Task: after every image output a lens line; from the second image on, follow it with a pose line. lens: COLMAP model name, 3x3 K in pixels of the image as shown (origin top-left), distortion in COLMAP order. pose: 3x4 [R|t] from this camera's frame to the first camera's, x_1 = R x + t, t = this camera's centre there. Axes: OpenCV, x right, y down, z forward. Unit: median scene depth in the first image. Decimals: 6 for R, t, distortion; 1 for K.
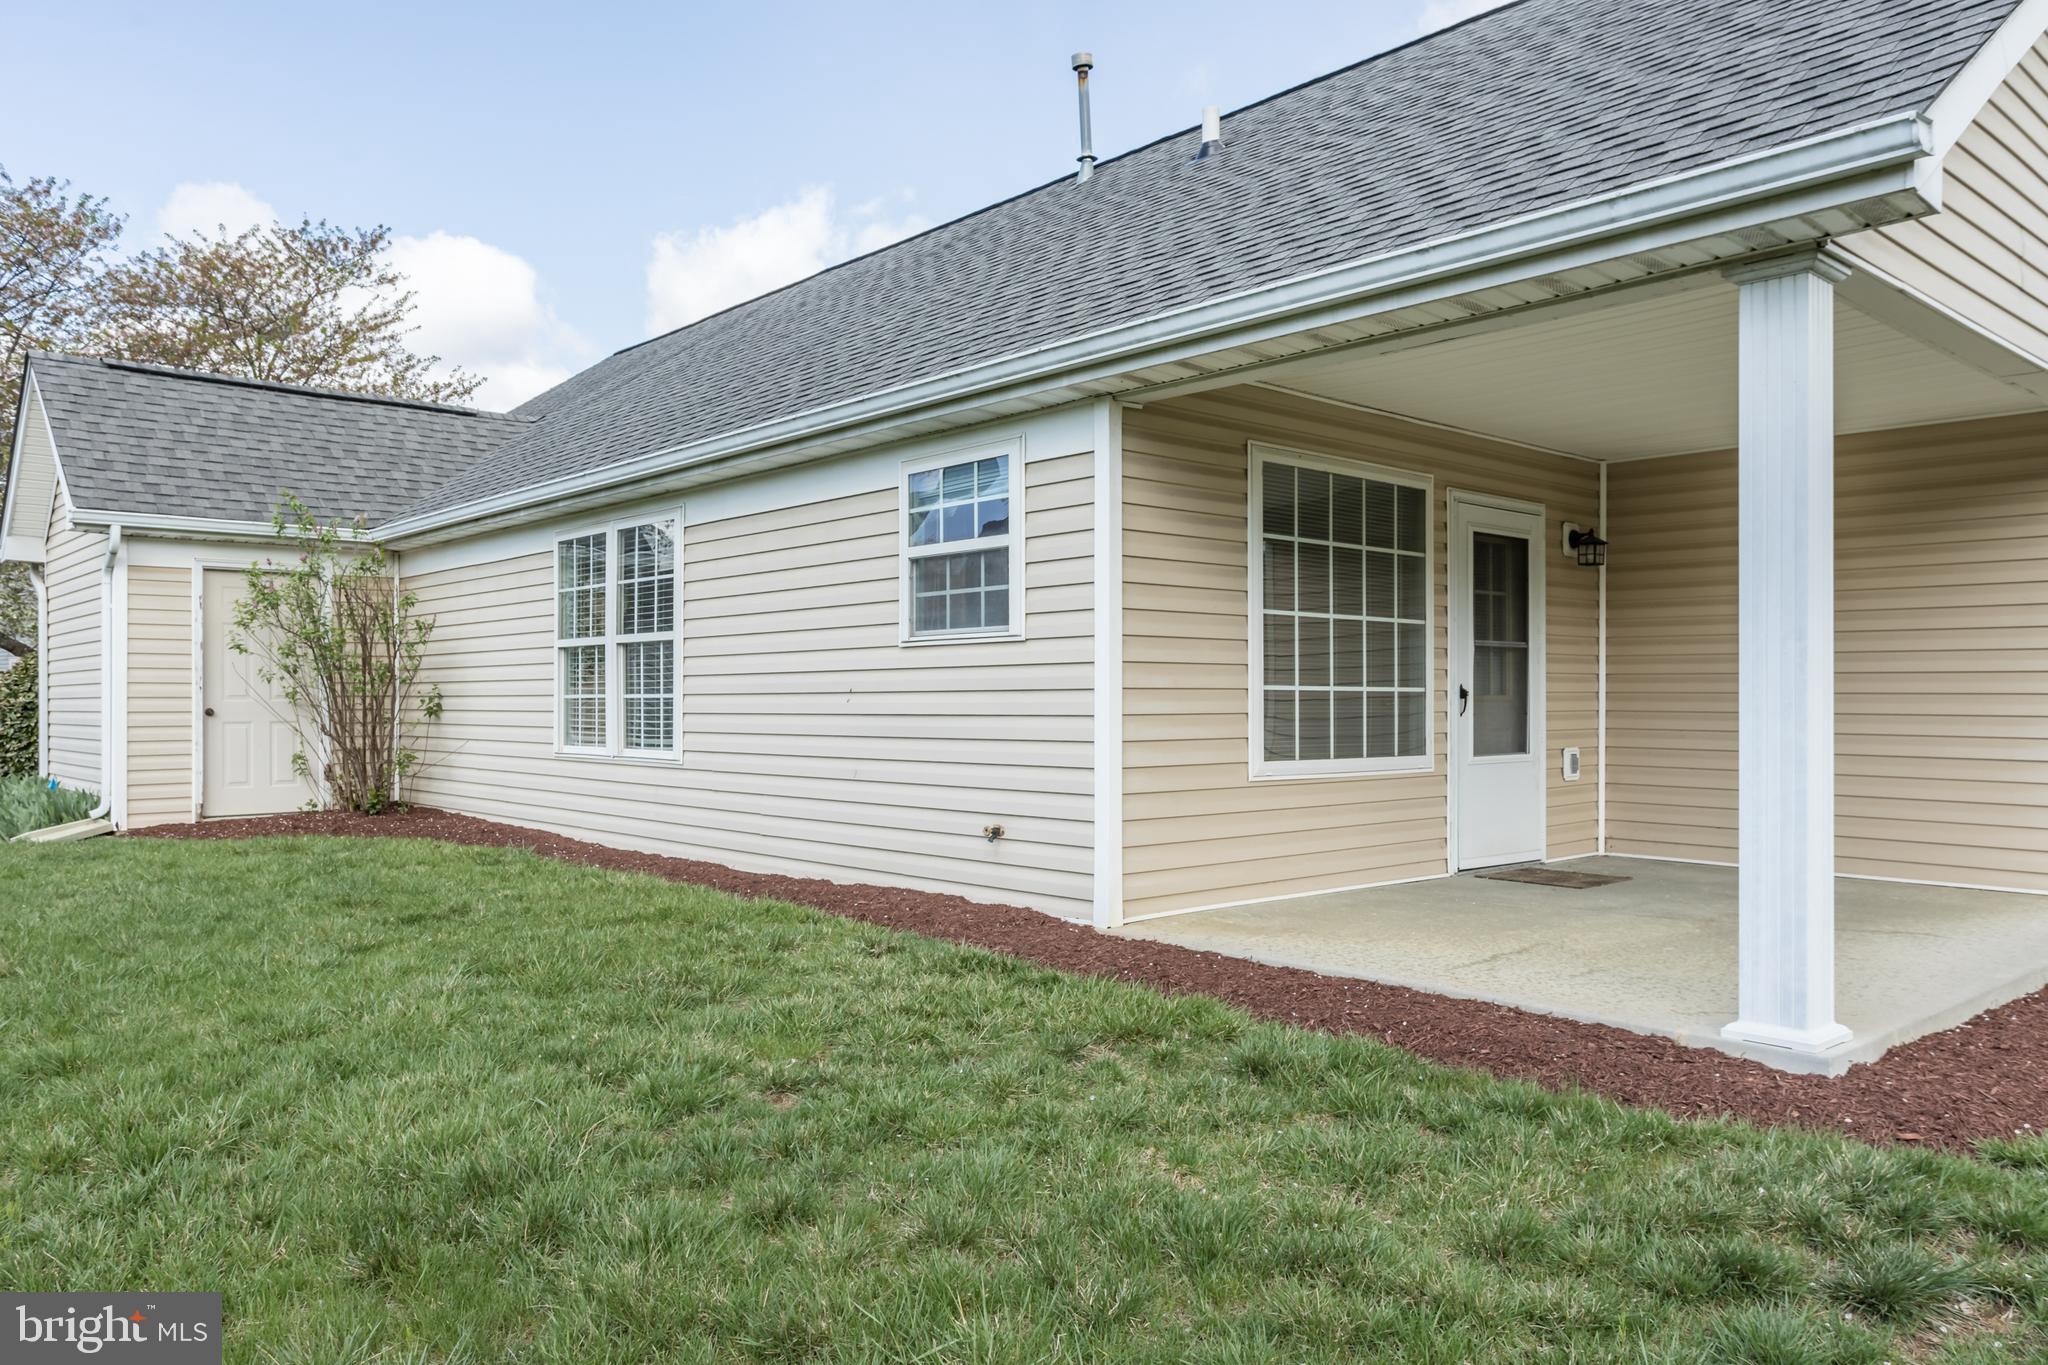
lens RADIAL K [[1406.4, 0, 1024.0], [0, 1406.4, 682.5], [0, 0, 1]] dist [-0.001105, 0.000258]
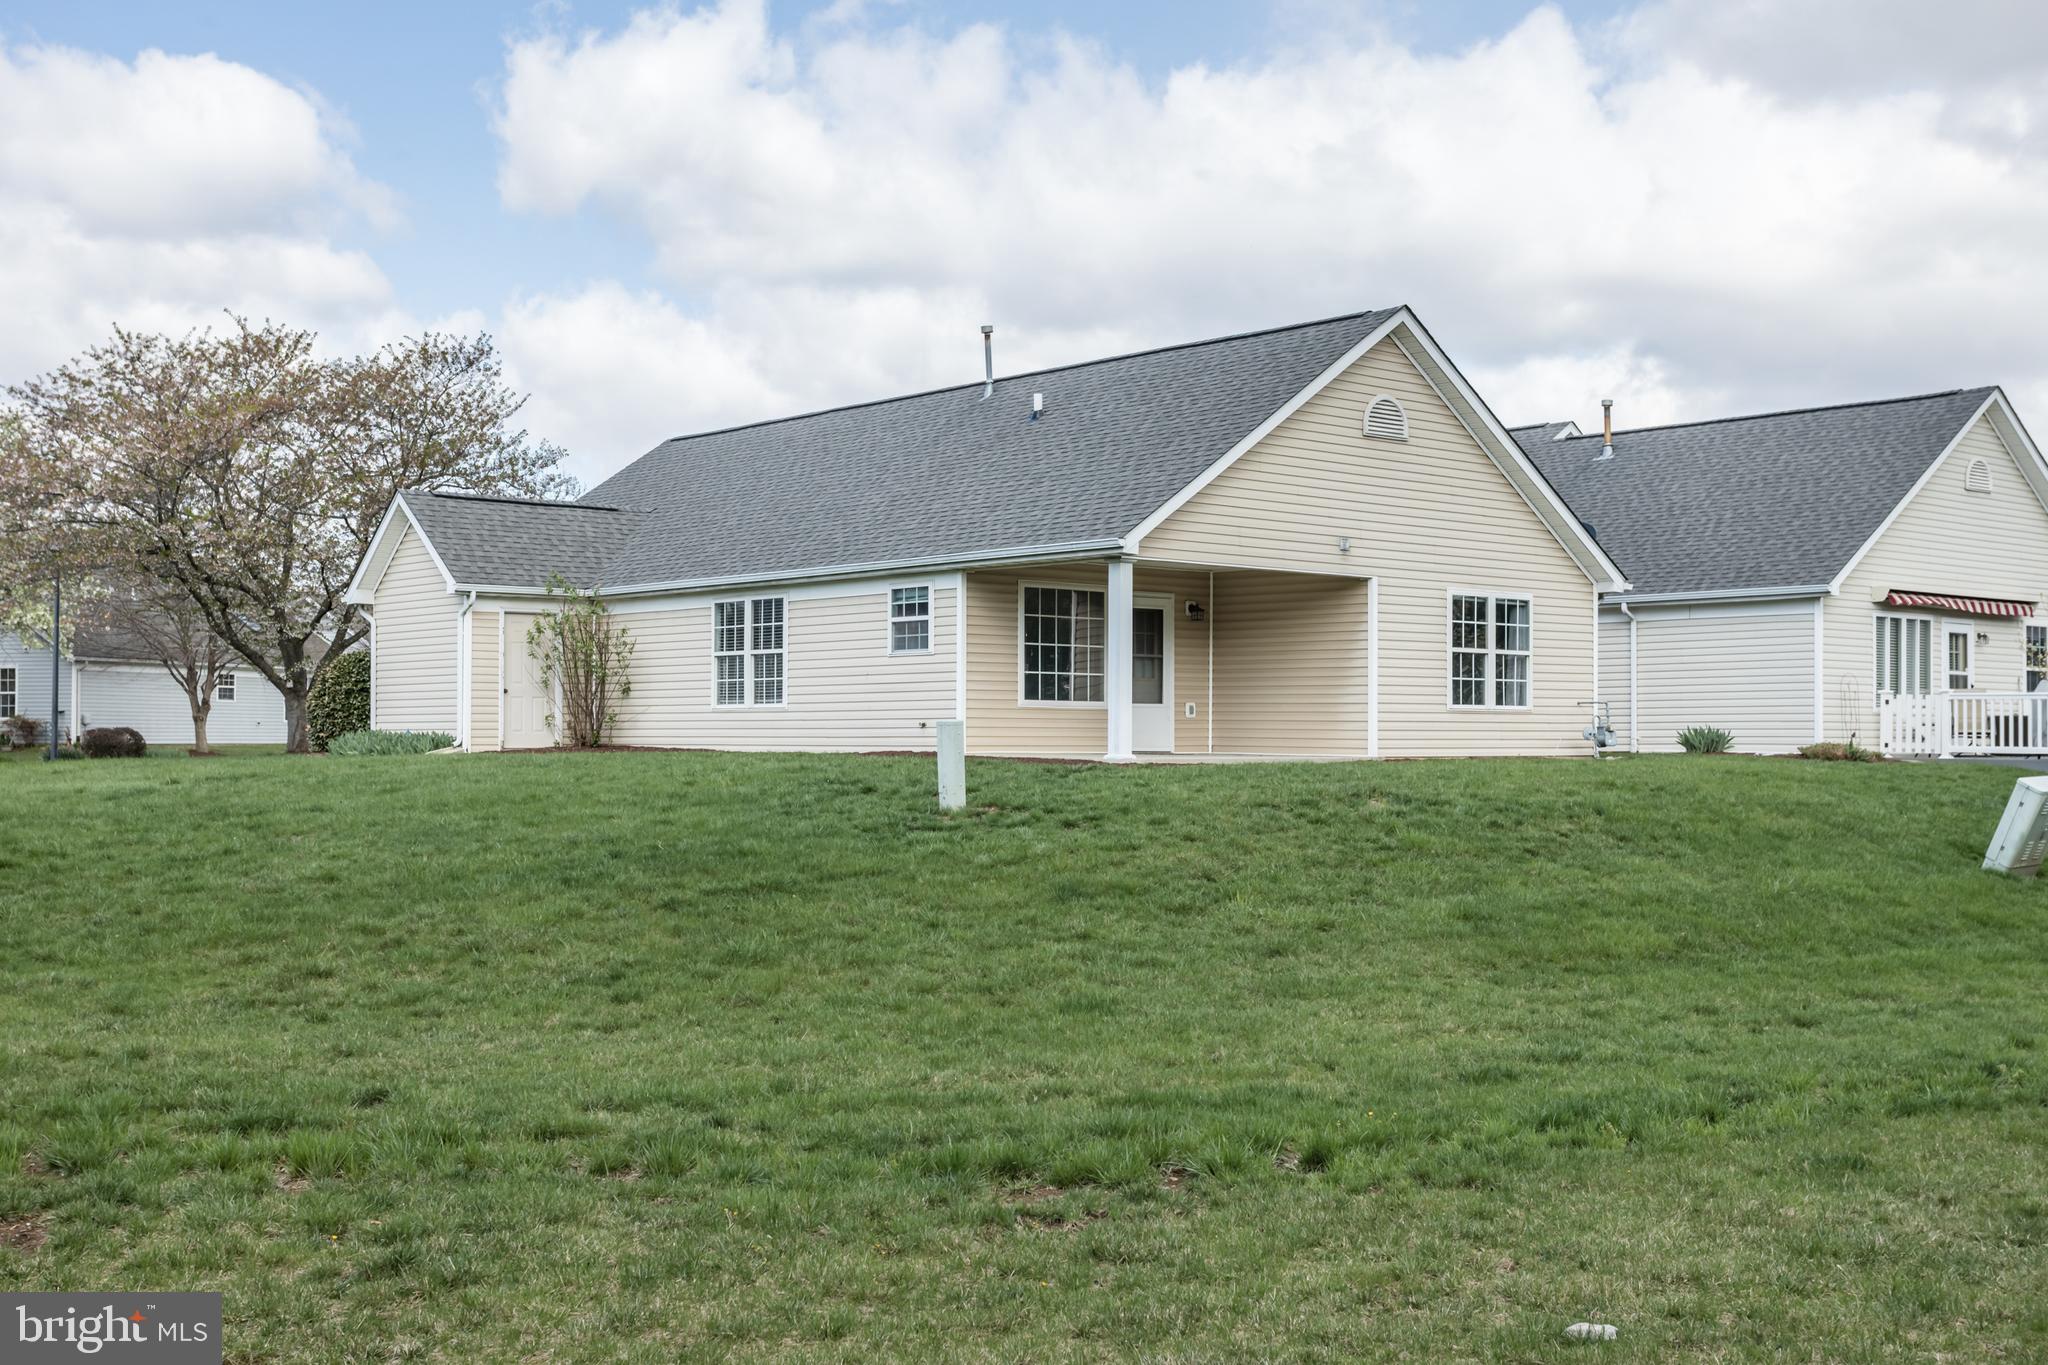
lens RADIAL K [[2260.6, 0, 1024.0], [0, 2260.6, 682.9], [0, 0, 1]] dist [-0.000011, -0.001297]
pose [[0.999847, 0.002959, -0.017224, 0.186662], [-0.003185, 0.999909, -0.013087, 0.061416], [0.017184, 0.013140, 0.999766, -2.515531]]
